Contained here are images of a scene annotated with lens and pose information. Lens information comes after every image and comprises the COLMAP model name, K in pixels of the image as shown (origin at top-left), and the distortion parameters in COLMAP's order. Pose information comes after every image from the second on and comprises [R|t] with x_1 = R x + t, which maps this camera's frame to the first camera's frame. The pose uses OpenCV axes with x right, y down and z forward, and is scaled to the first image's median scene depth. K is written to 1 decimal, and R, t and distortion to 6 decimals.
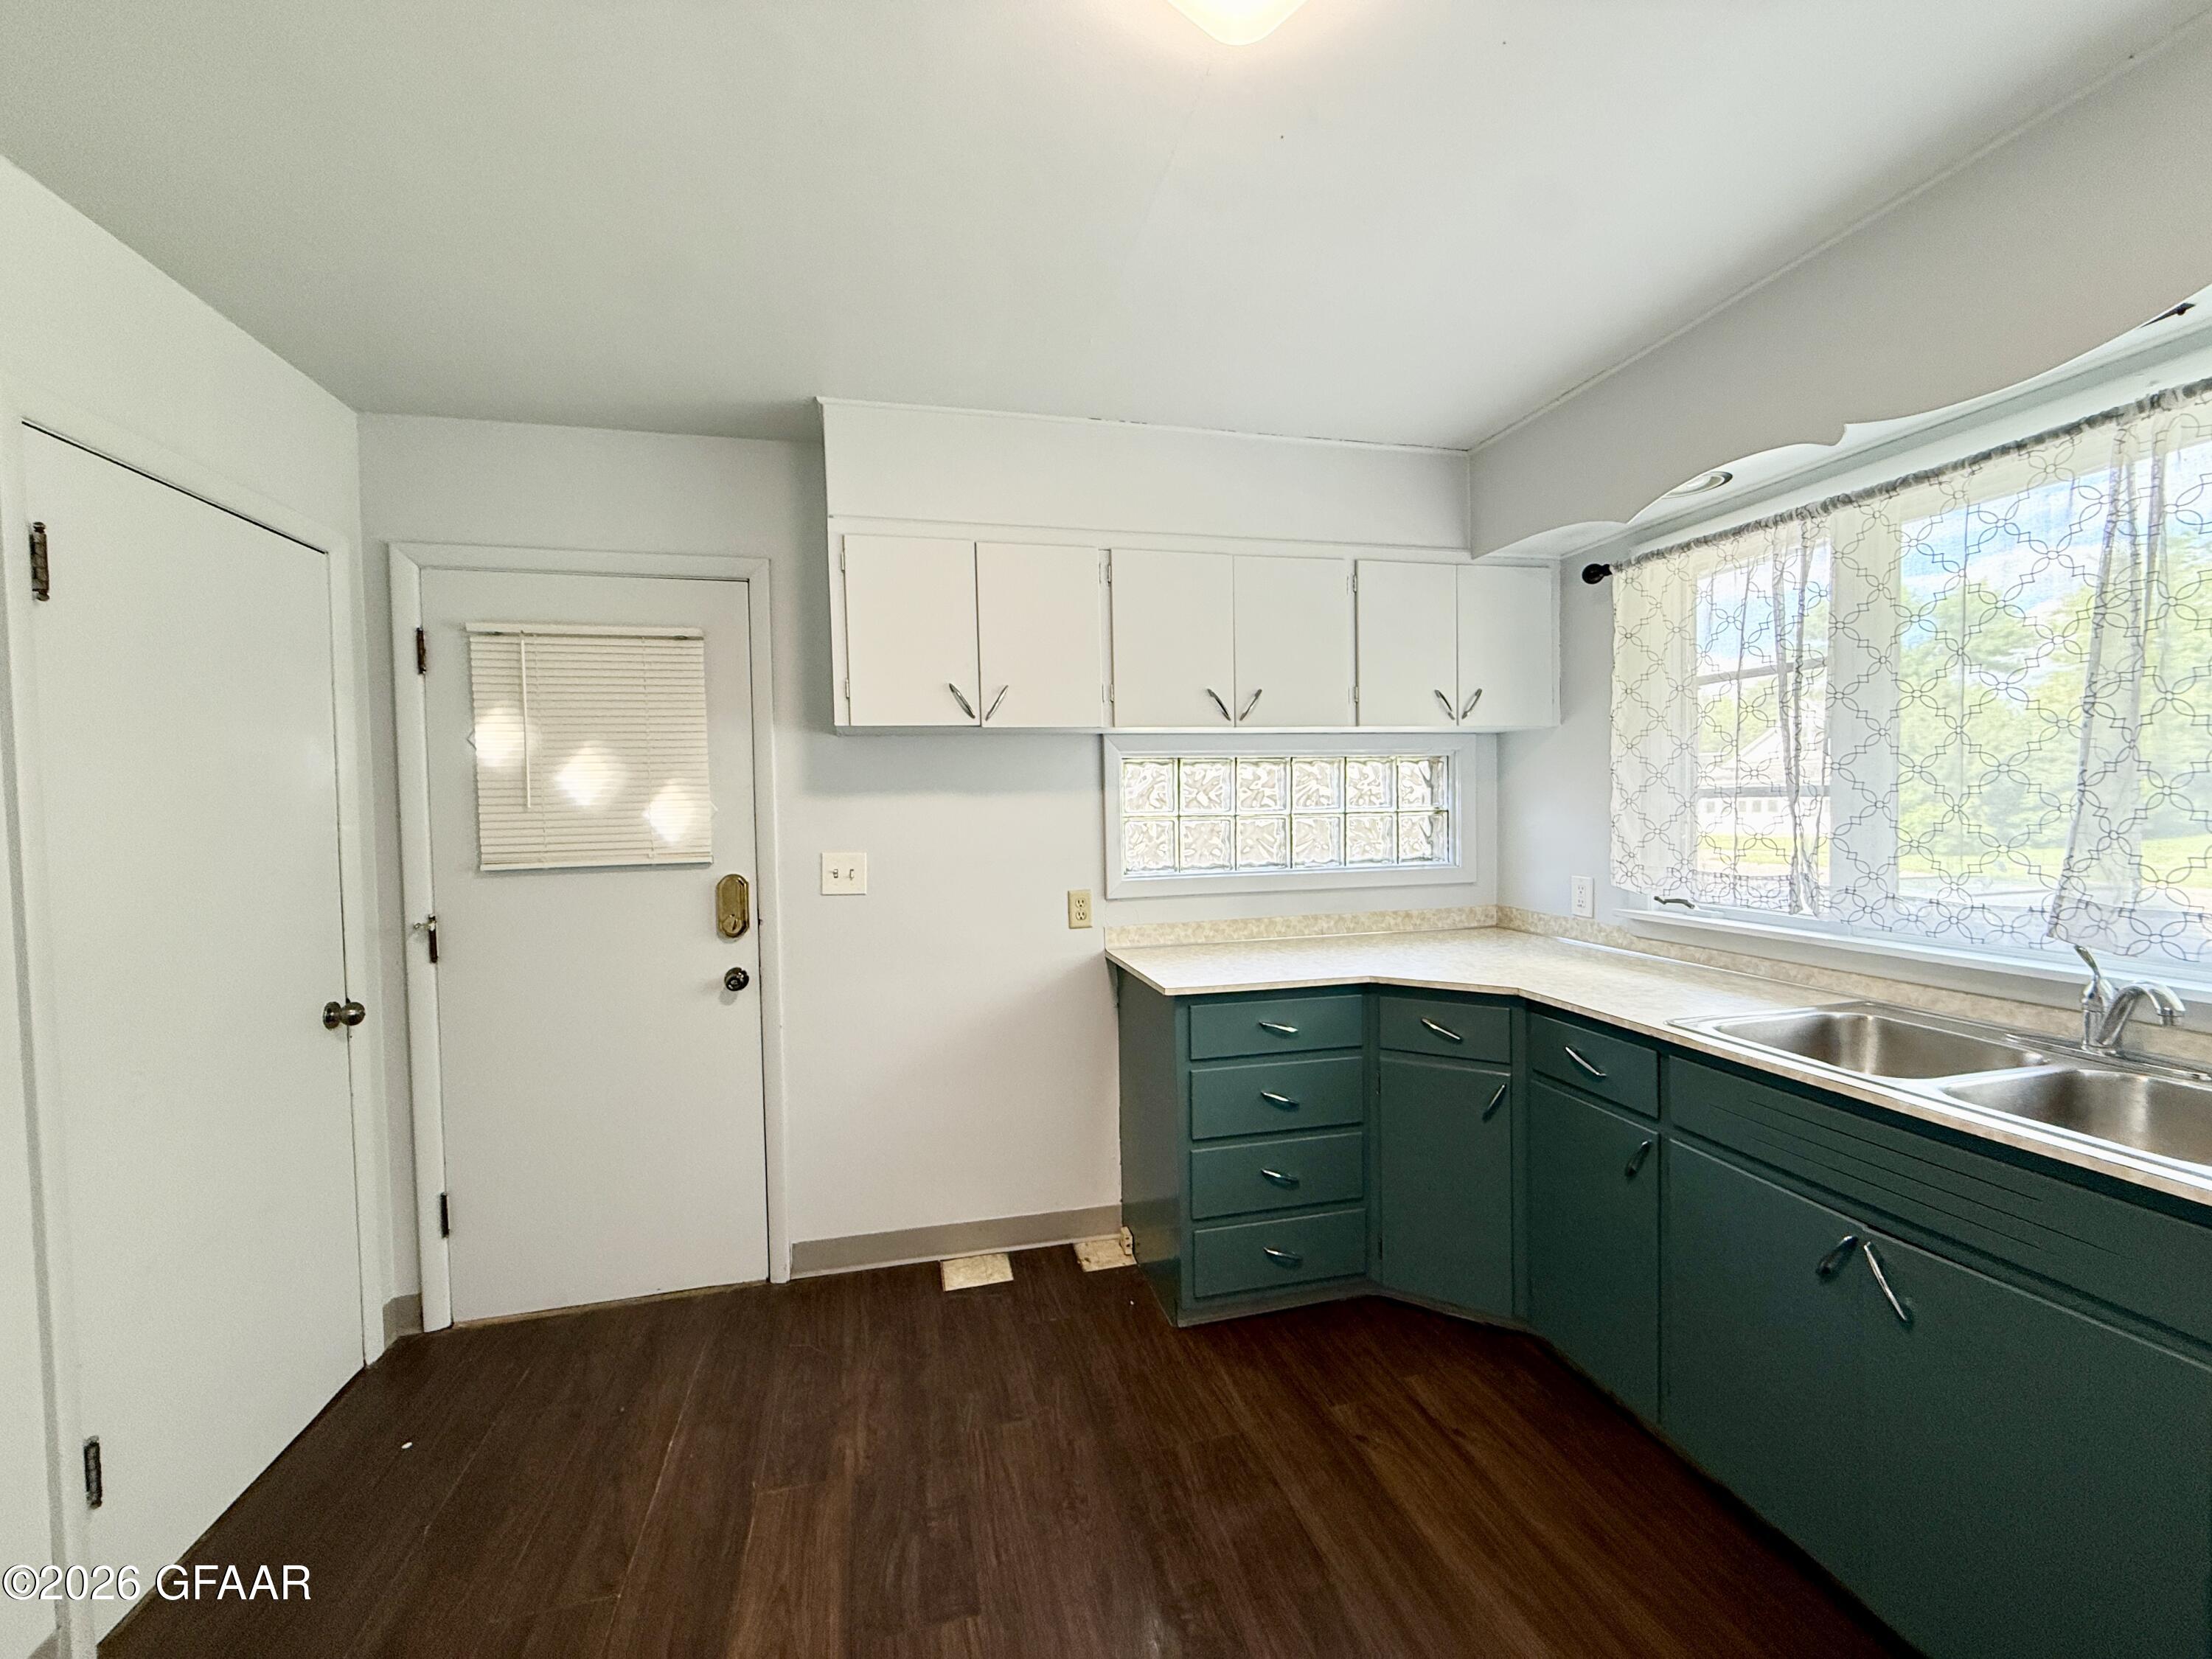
lens RADIAL K [[879.9, 0, 1098.5], [0, 879.9, 826.9], [0, 0, 1]] dist [-0.000478, 0.000377]
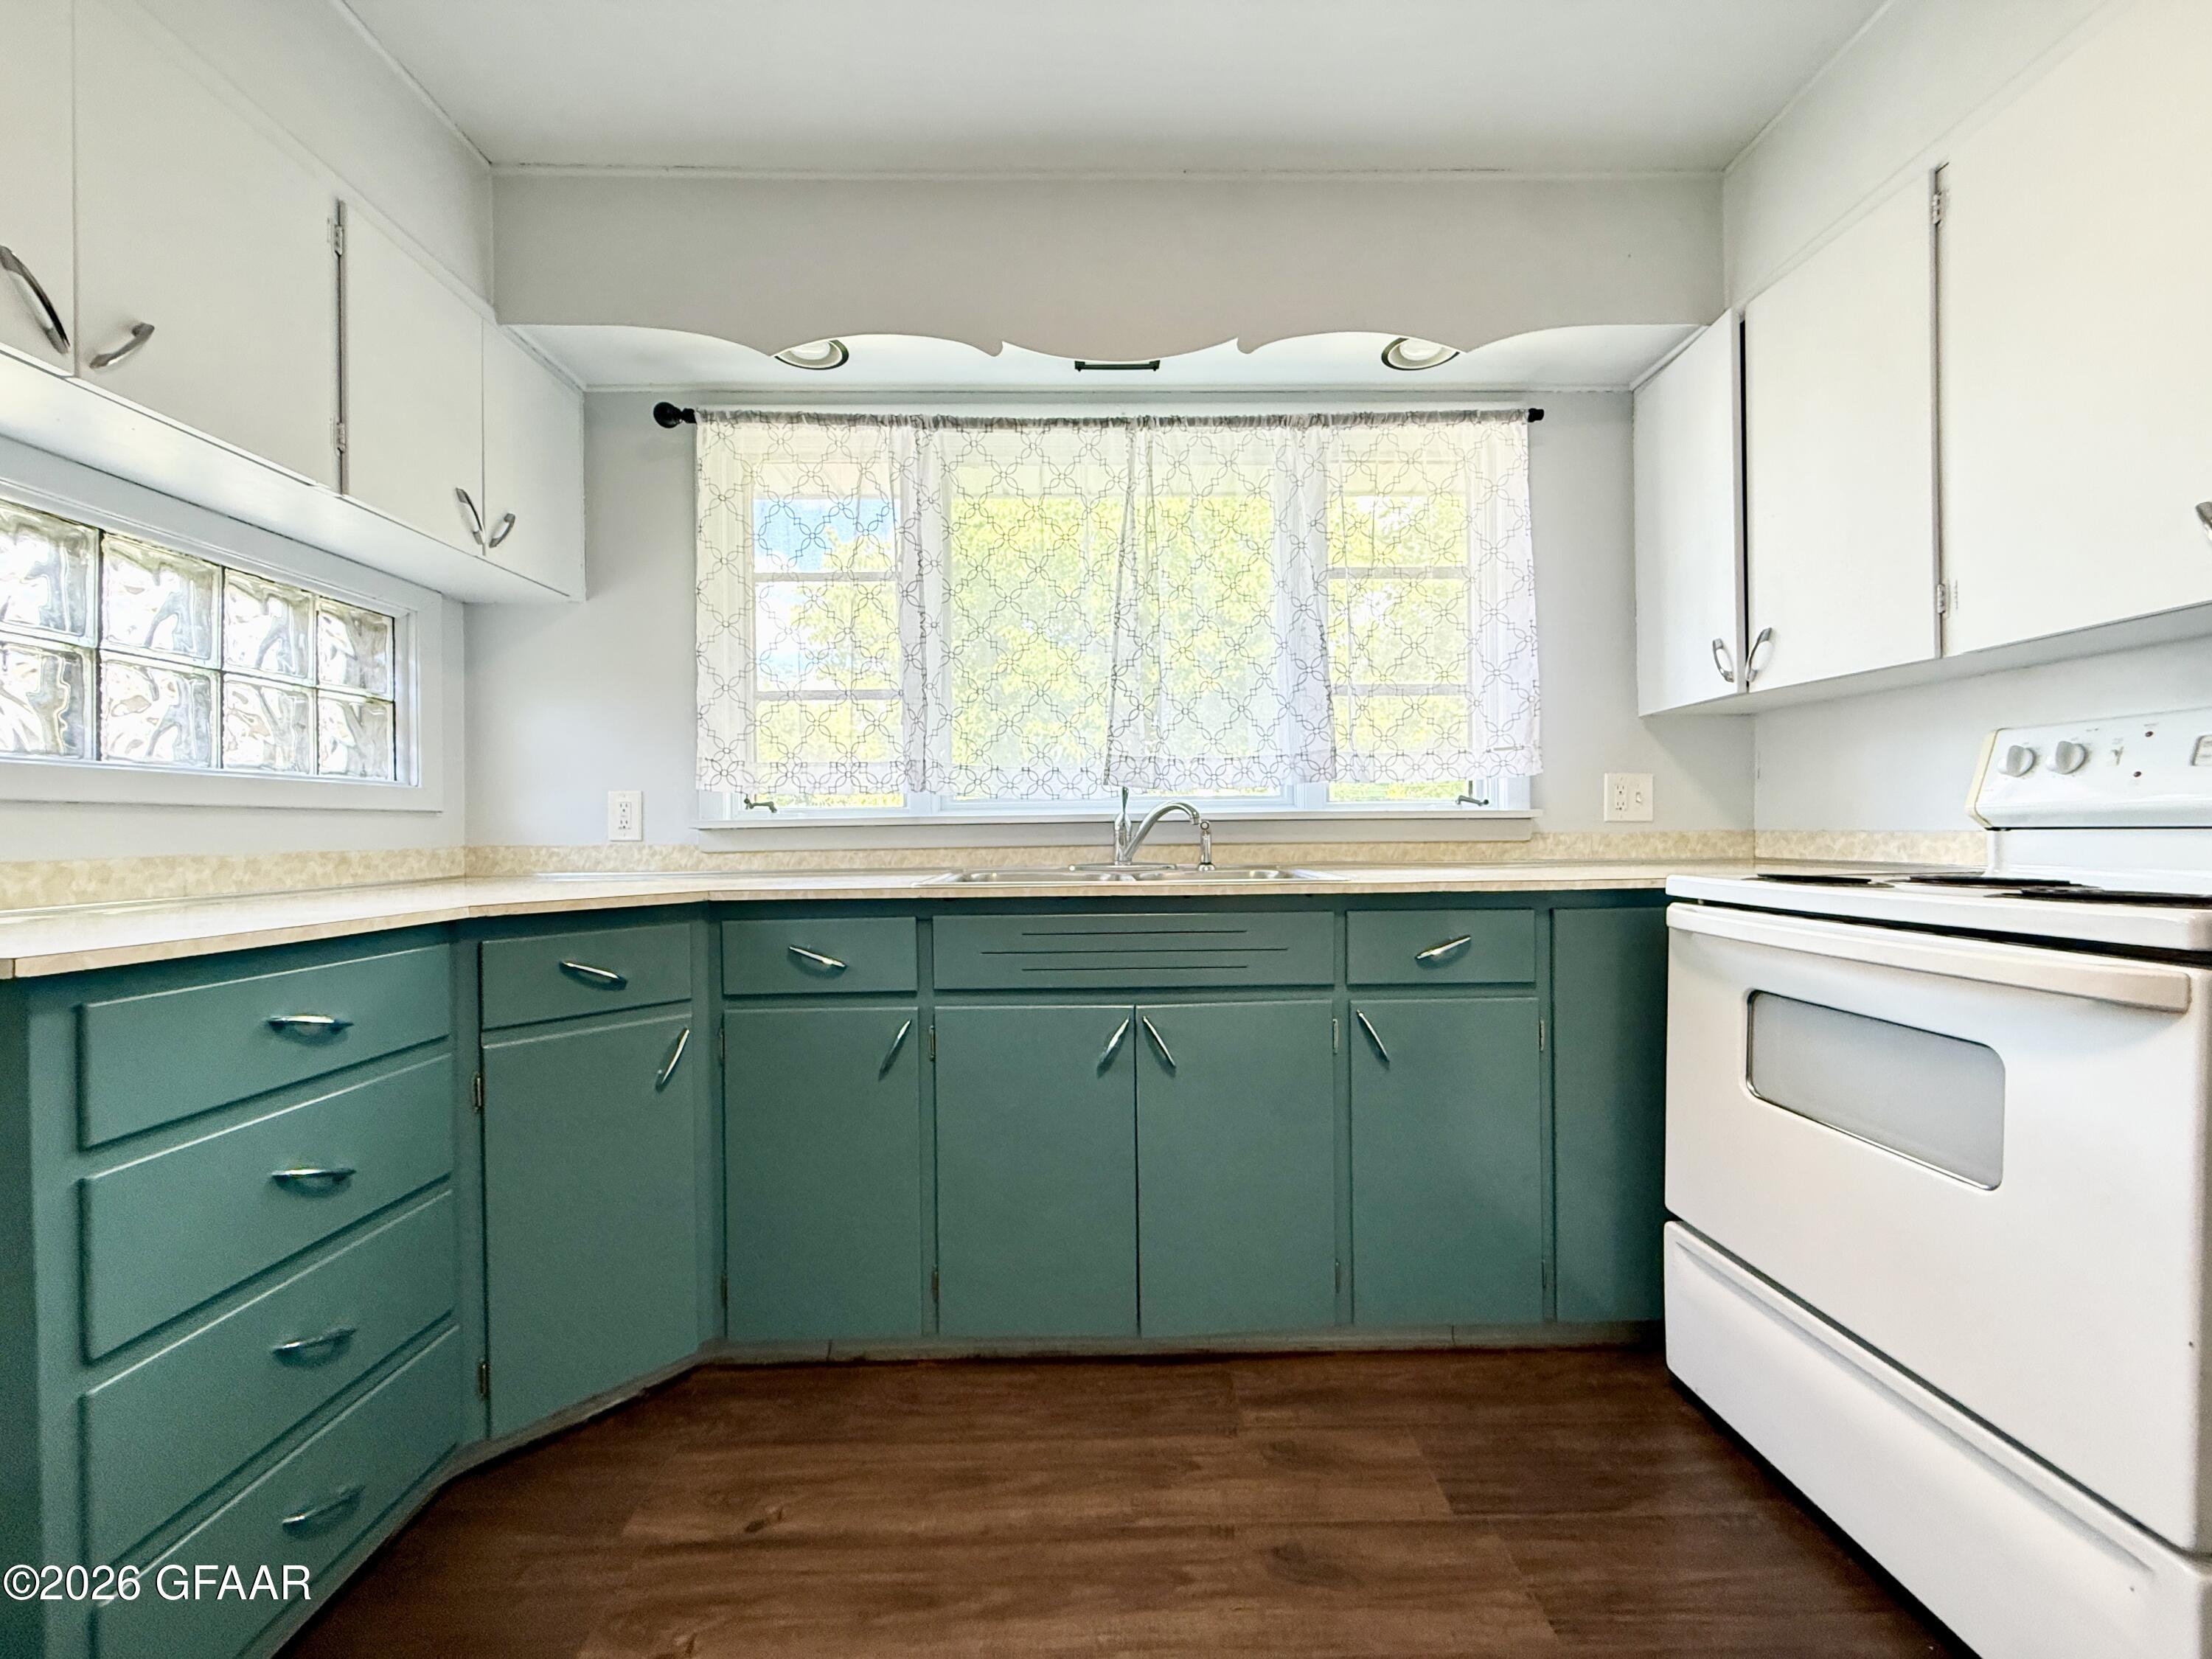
lens RADIAL K [[879.9, 0, 1102.3], [0, 879.9, 826.8], [0, 0, 1]] dist [-0.000478, 0.000377]
pose [[0.217204, 0.016594, 0.975985, -0.162692], [0.038350, 0.998938, -0.025519, 0.145980], [-0.975373, 0.042972, 0.216337, 0.462833]]
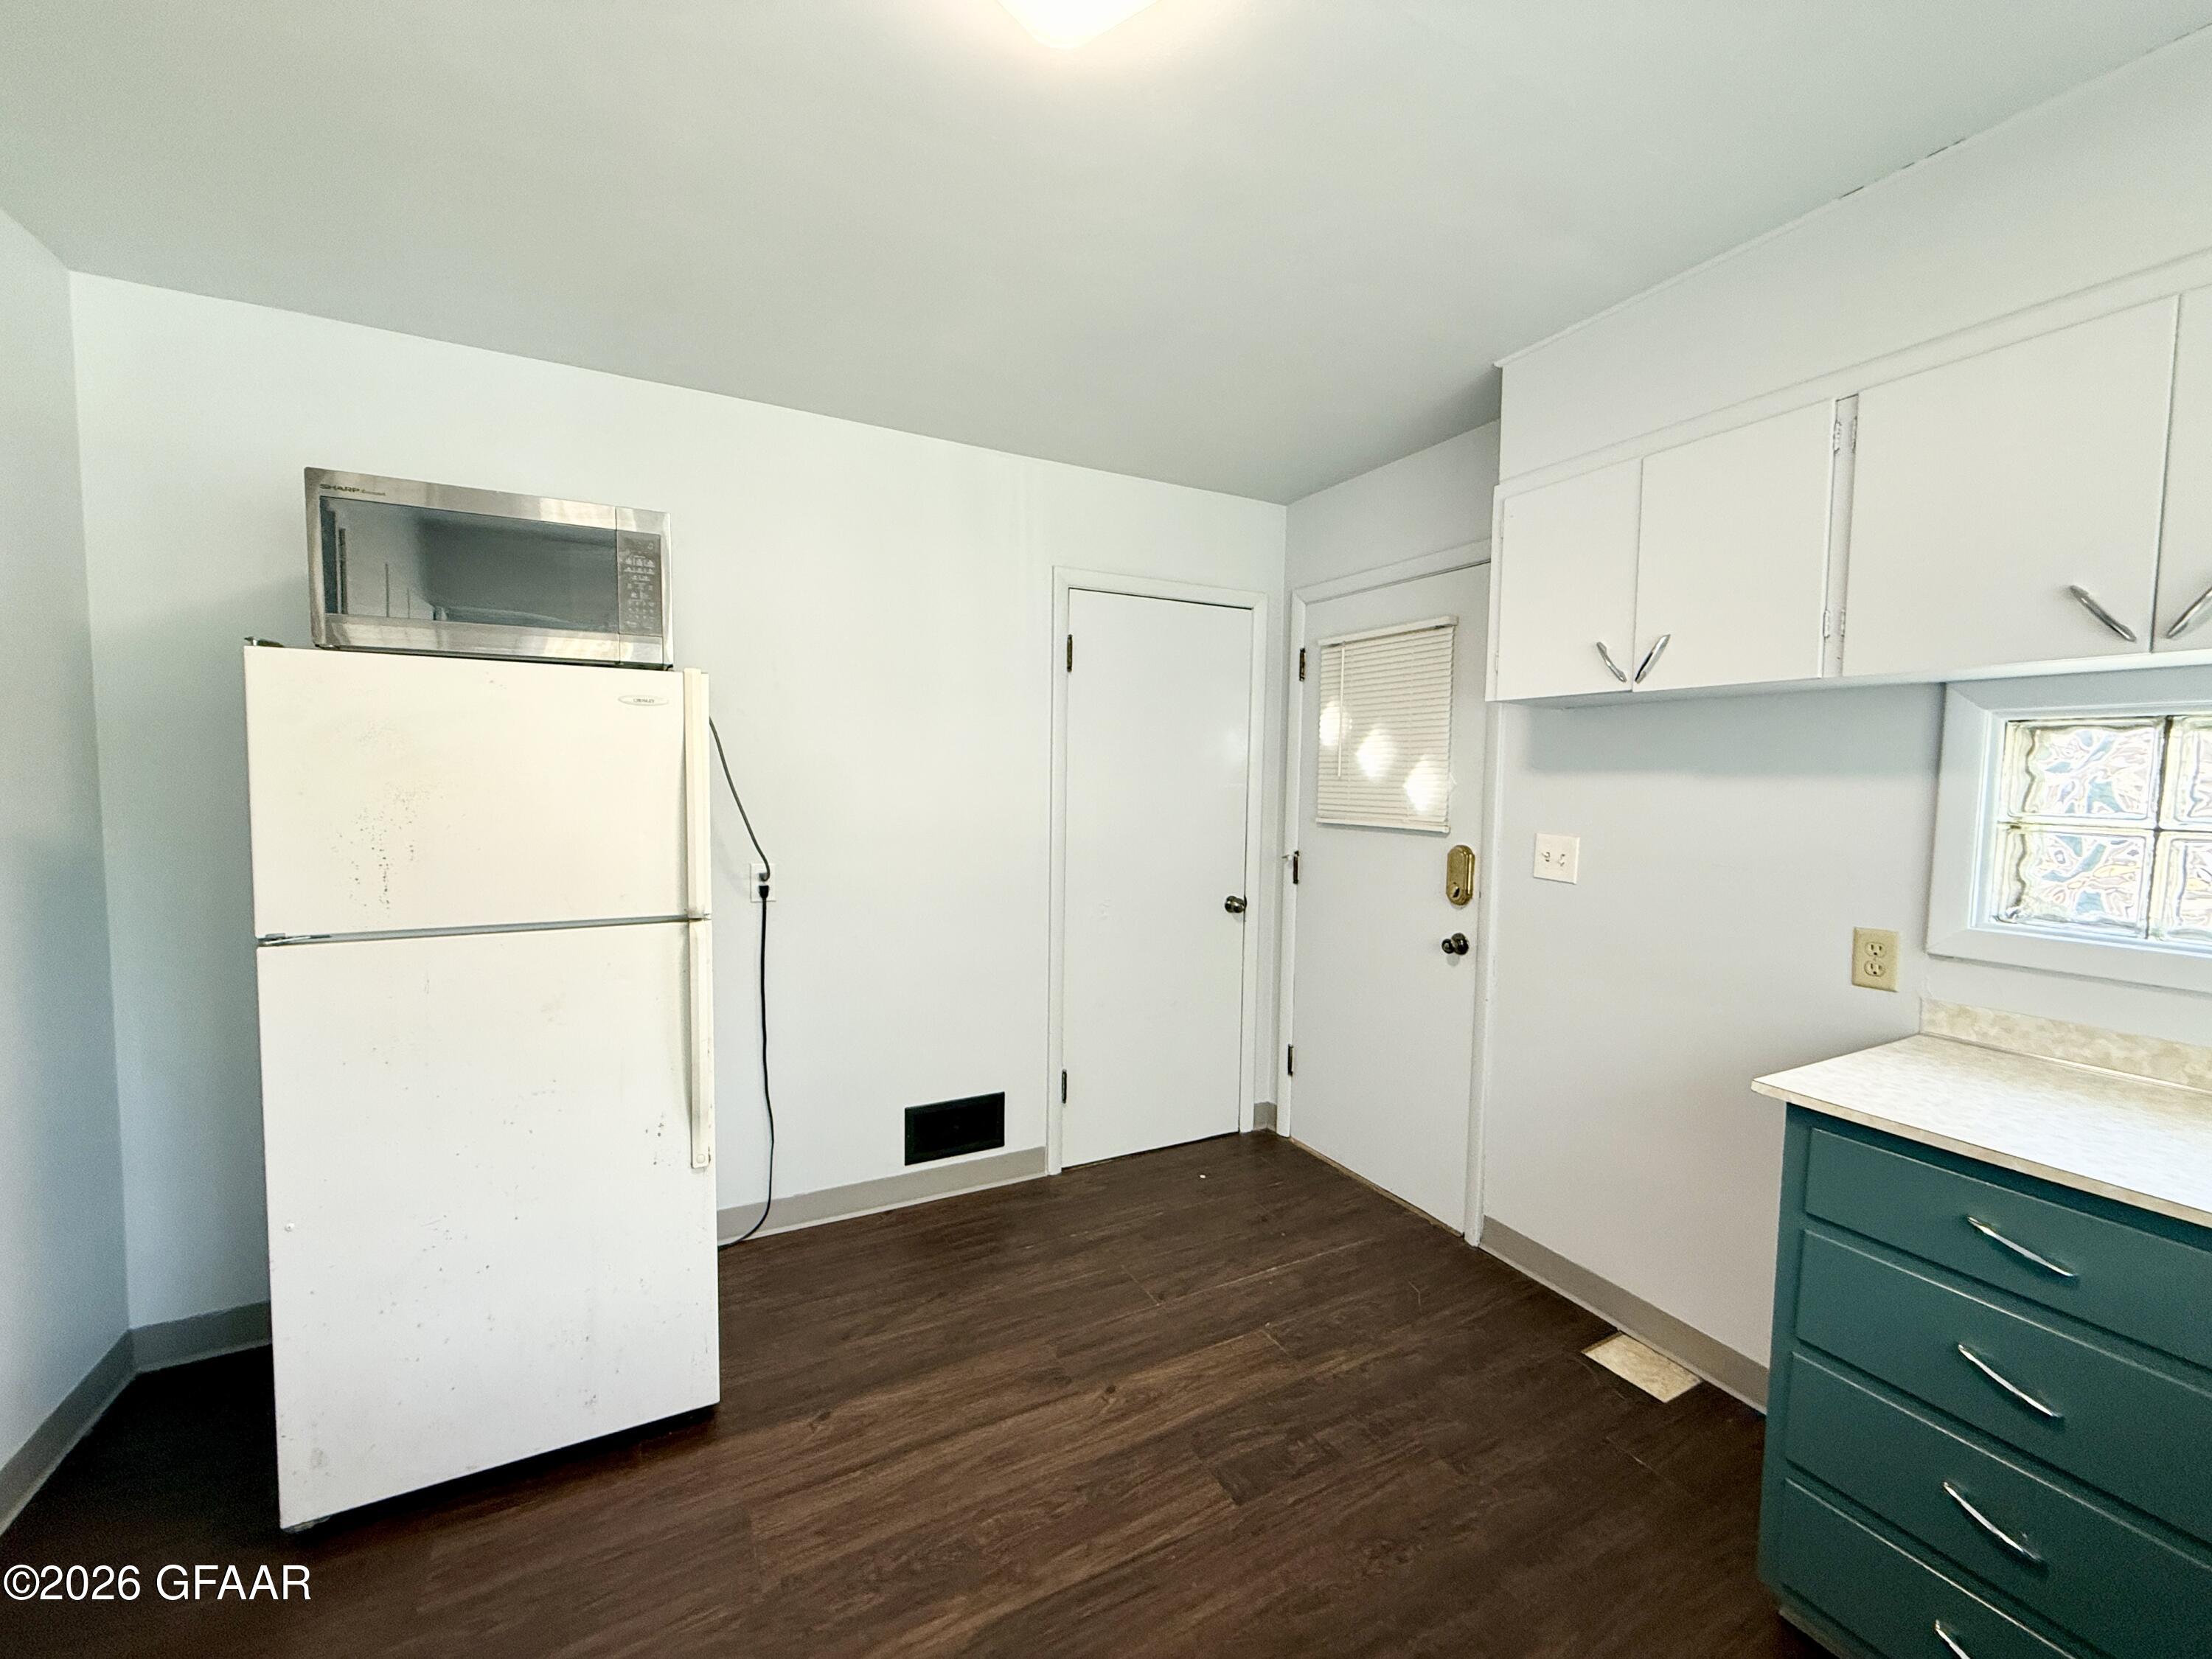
lens RADIAL K [[879.9, 0, 1099.2], [0, 879.9, 823.3], [0, 0, 1]] dist [-0.000478, 0.000377]
pose [[0.241754, 0.078375, -0.967167, 0.537889], [-0.049225, 0.996440, 0.068443, -0.025431], [0.969088, 0.031062, 0.244752, 0.338811]]
